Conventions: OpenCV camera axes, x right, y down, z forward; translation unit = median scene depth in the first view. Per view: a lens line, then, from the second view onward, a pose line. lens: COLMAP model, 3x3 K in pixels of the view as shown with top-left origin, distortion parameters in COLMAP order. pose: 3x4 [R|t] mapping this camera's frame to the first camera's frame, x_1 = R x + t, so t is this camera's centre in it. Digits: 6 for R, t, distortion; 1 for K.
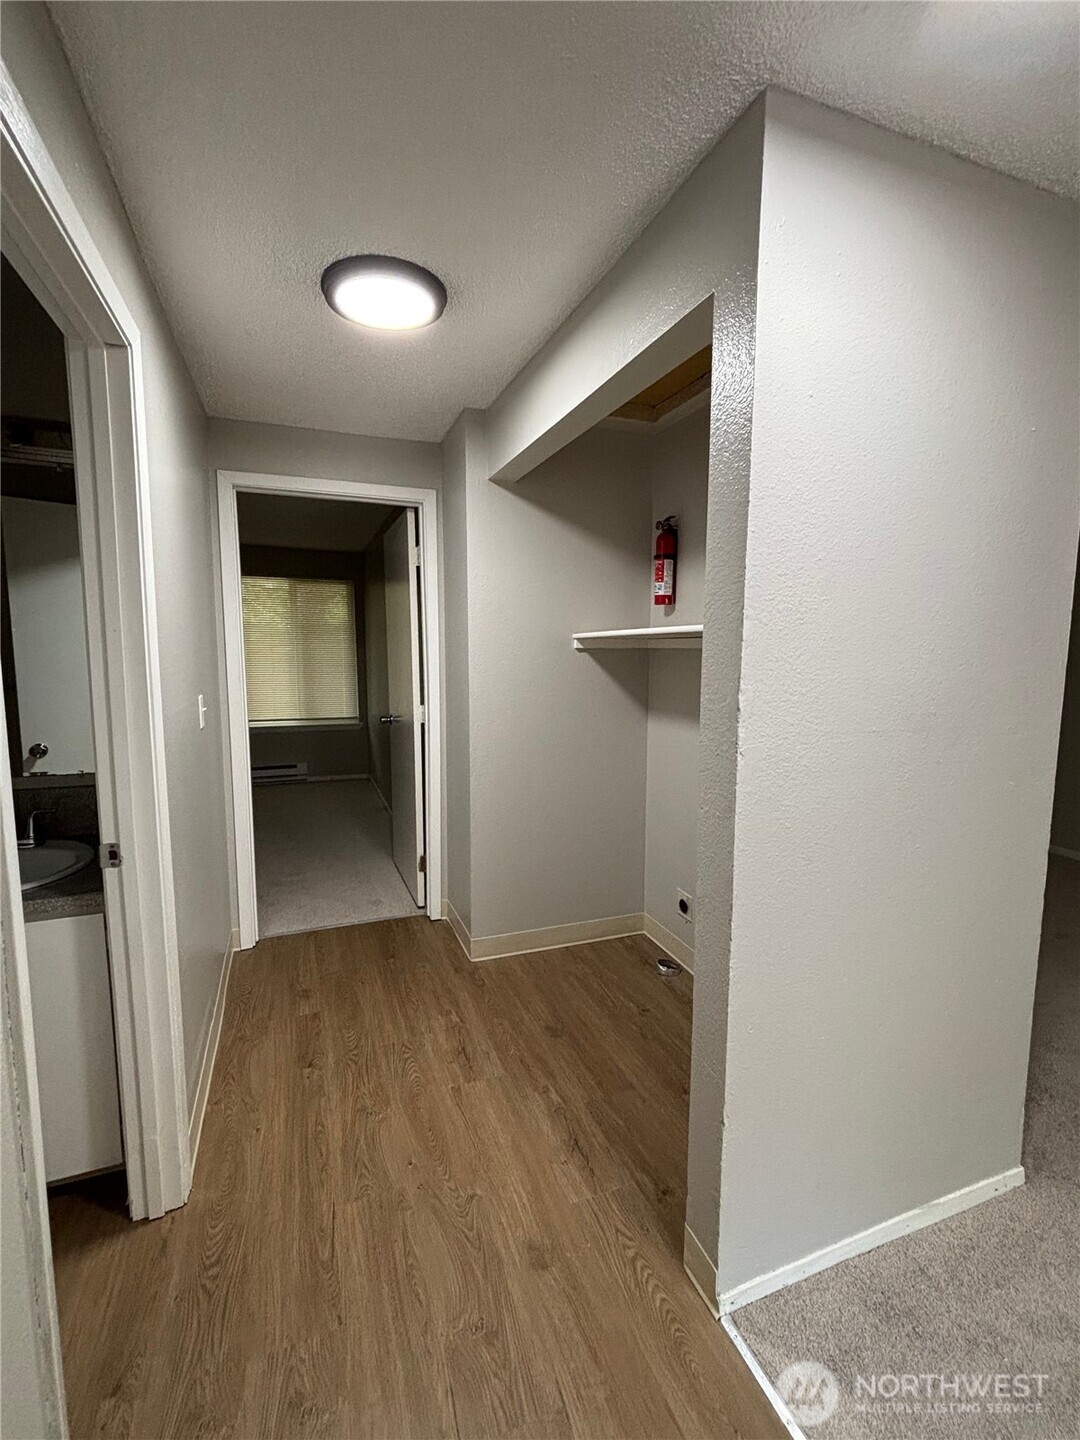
lens RADIAL K [[633.5, 0, 540.0], [0, 633.5, 720.0], [0, 0, 1]] dist [0.001013, -0.000013]
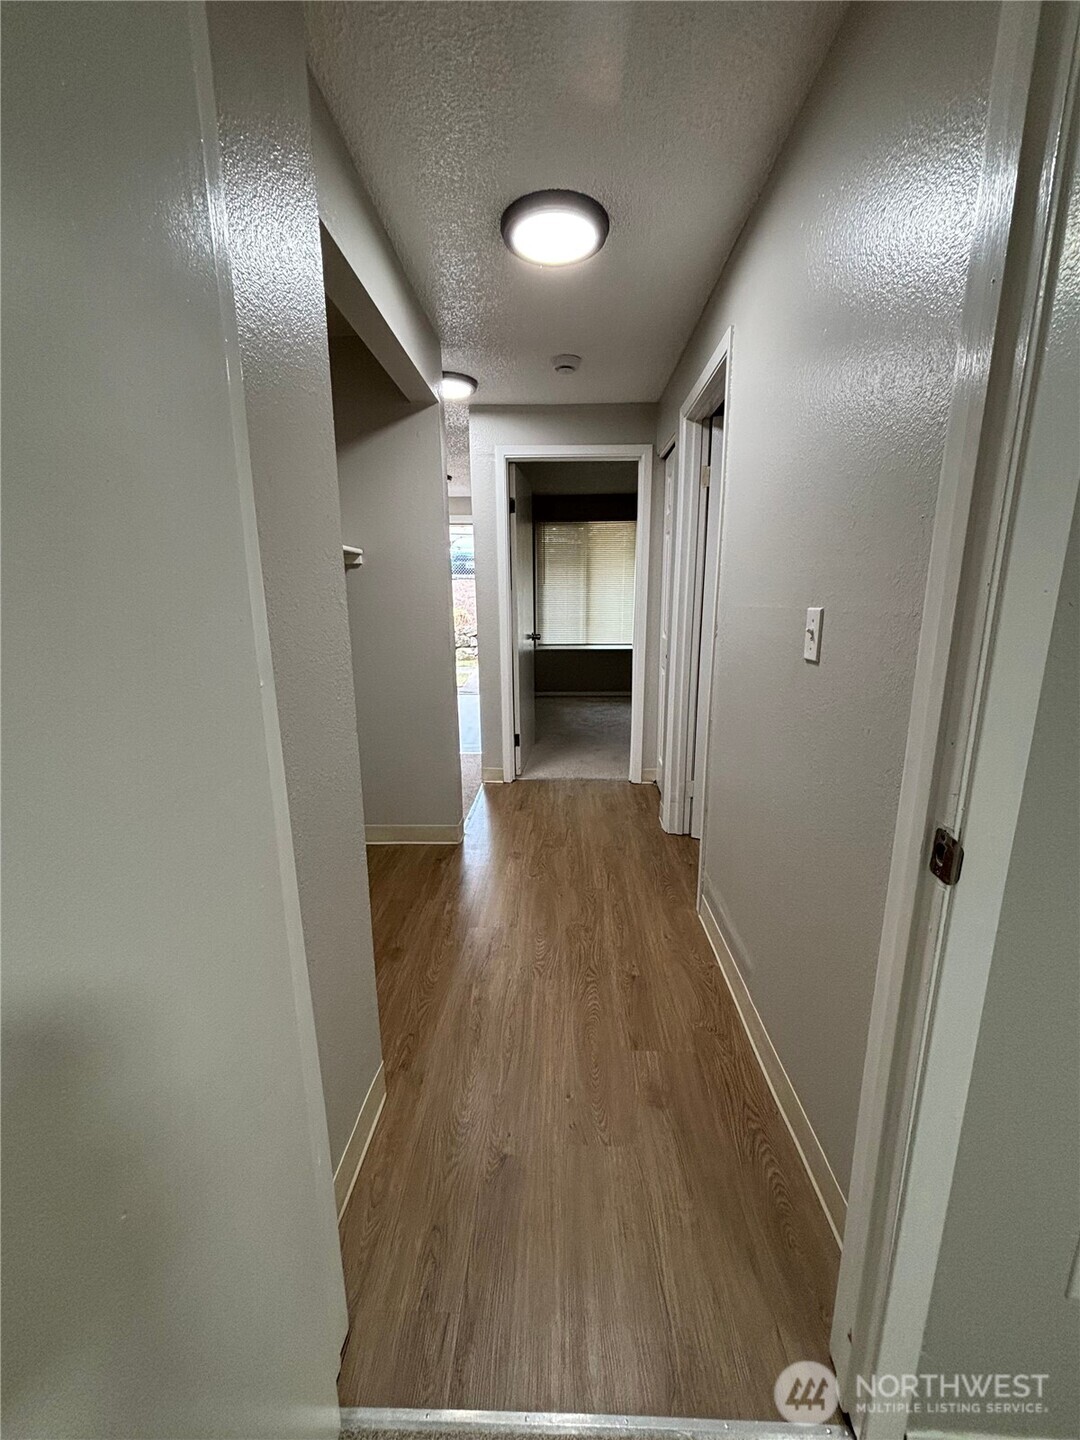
lens RADIAL K [[586.2, 0, 540.0], [0, 586.2, 720.0], [0, 0, 1]] dist [-0.000154, 0.004772]
pose [[-0.916017, -0.078536, 0.393376, -0.635084], [0.051988, 0.949134, 0.310550, -0.149817], [-0.397756, 0.304920, -0.865340, 1.968686]]
